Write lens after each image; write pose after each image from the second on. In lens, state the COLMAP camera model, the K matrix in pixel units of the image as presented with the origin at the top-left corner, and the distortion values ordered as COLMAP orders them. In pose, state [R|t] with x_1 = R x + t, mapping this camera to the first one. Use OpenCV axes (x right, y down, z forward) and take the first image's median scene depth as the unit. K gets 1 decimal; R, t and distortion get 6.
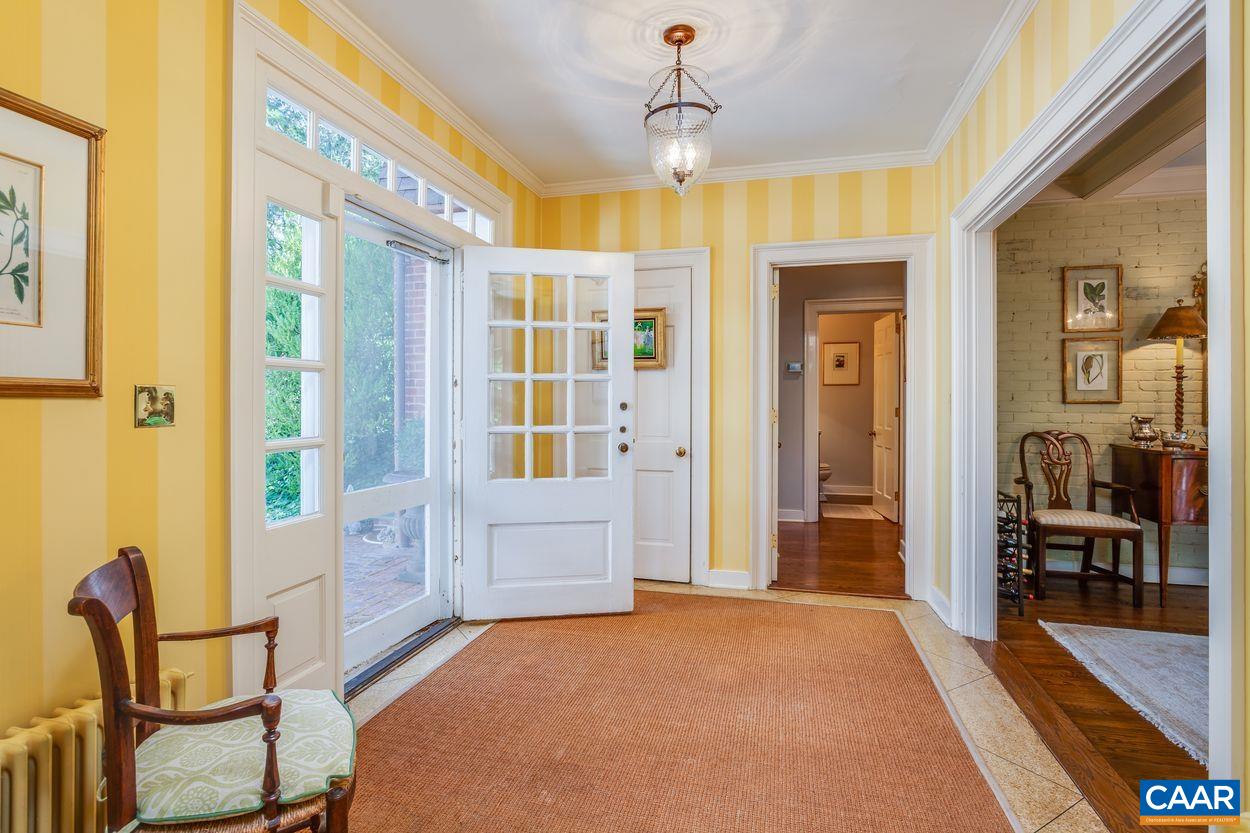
lens RADIAL K [[607.8, 0, 630.8], [0, 607.8, 401.3], [0, 0, 1]] dist [-0.000360, 0.000136]
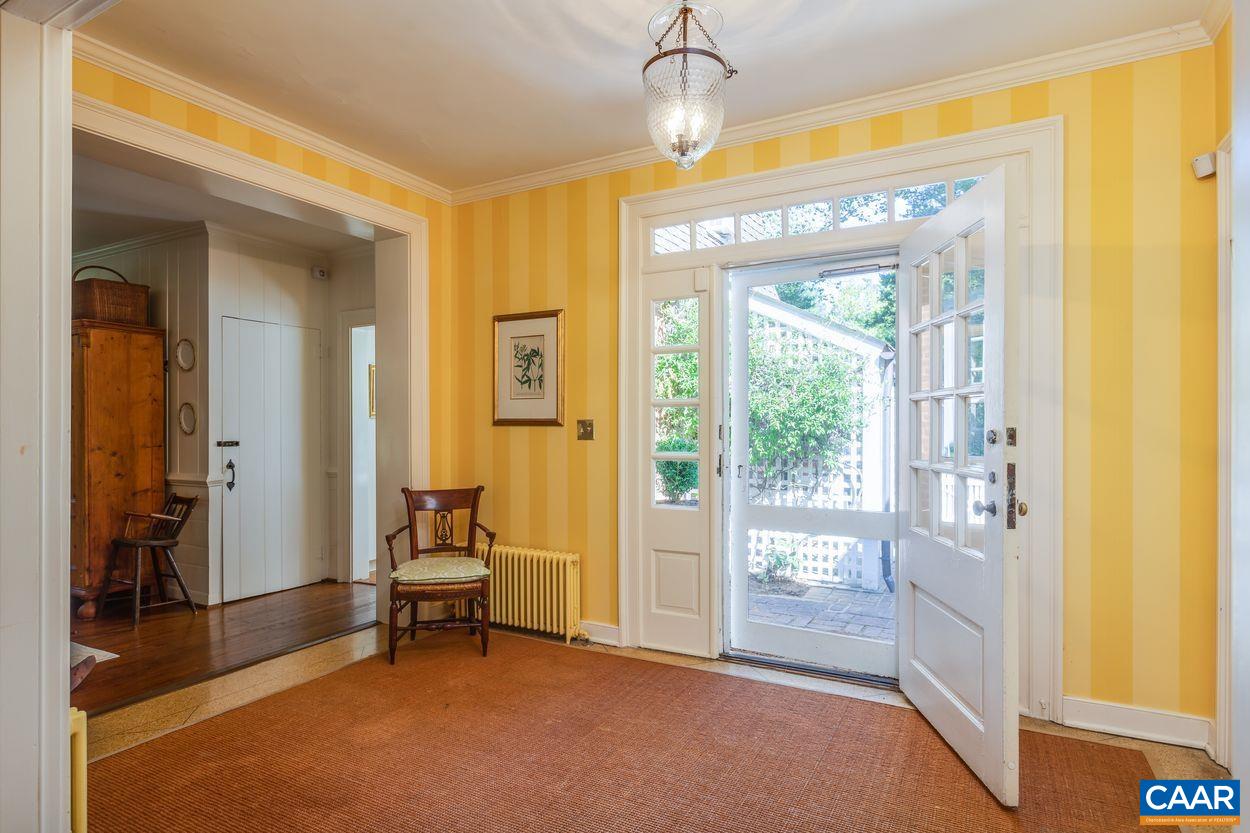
lens RADIAL K [[677.7, 0, 636.4], [0, 677.7, 425.7], [0, 0, 1]] dist [0.005925, 0.000883]
pose [[-0.238423, 0.002892, -0.971157, 0.792678], [0.006837, 0.999976, 0.001299, -0.004077], [0.971137, -0.006330, -0.238437, 0.957736]]
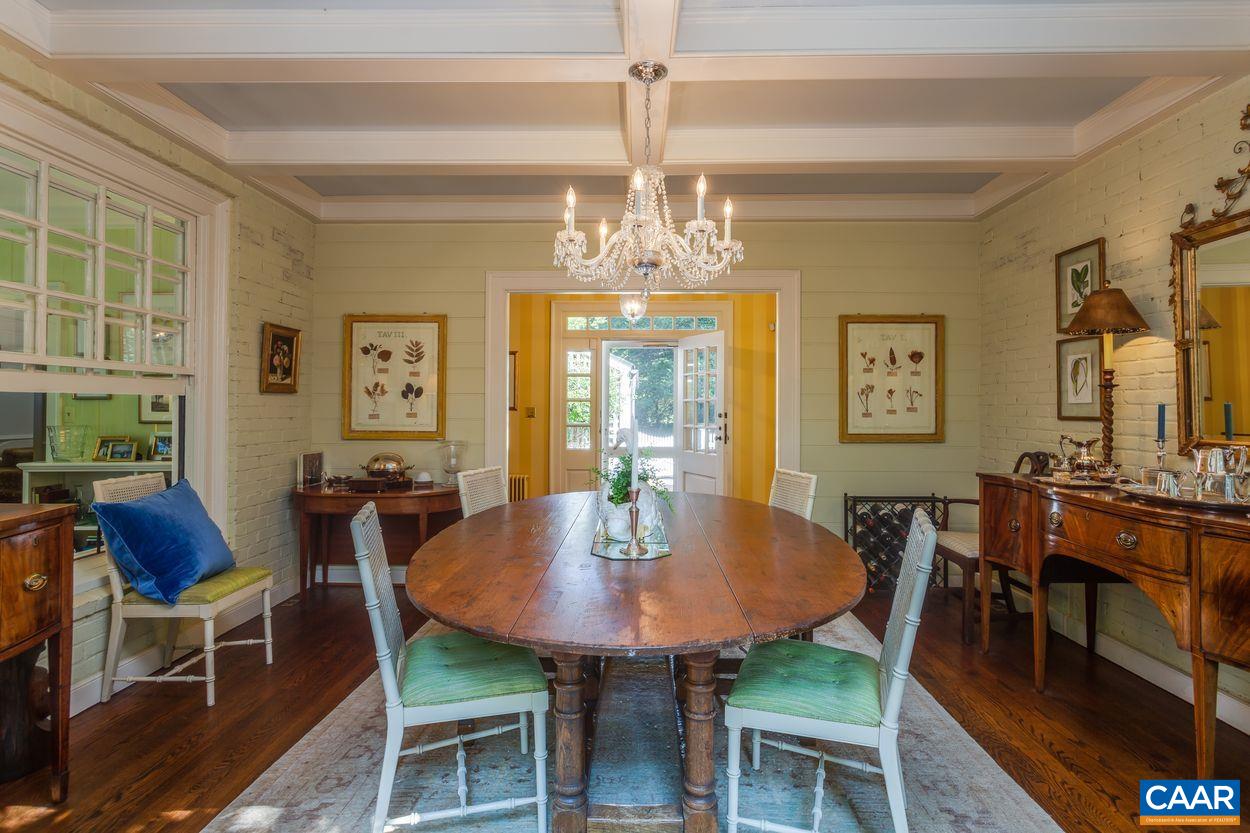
lens RADIAL K [[607.8, 0, 630.8], [0, 607.8, 401.3], [0, 0, 1]] dist [-0.000360, 0.000136]
pose [[0.230022, -0.008607, -0.973147, 1.987266], [-0.001894, 0.999955, -0.009291, -0.017320], [0.973184, 0.003981, 0.229995, 0.356987]]
